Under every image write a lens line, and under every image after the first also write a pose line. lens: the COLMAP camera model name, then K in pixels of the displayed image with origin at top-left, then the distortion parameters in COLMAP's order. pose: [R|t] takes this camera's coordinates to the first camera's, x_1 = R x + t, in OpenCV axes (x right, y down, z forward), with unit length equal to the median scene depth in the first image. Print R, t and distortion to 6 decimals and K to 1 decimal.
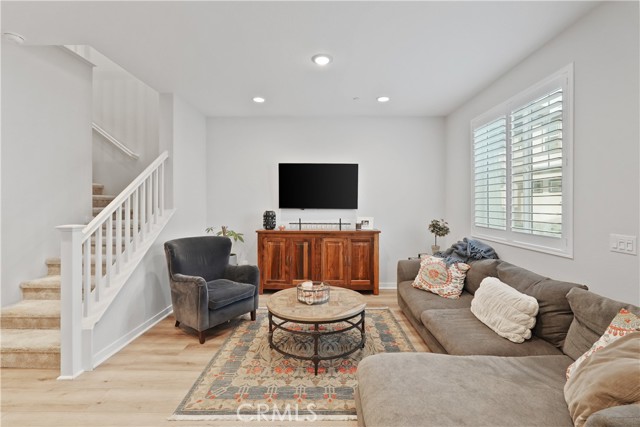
lens RADIAL K [[286.5, 0, 321.6], [0, 286.5, 206.1], [0, 0, 1]] dist [-0.014264, 0.007708]
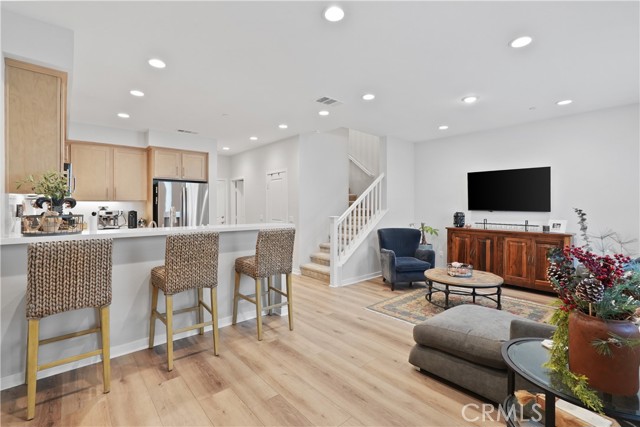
lens RADIAL K [[286.5, 0, 321.6], [0, 286.5, 206.1], [0, 0, 1]] dist [-0.014264, 0.007708]
pose [[0.670342, 0.000927, -0.742052, 0.349542], [-0.007583, 0.999956, -0.005601, 0.002396], [0.742014, 0.009381, 0.670319, -0.274198]]
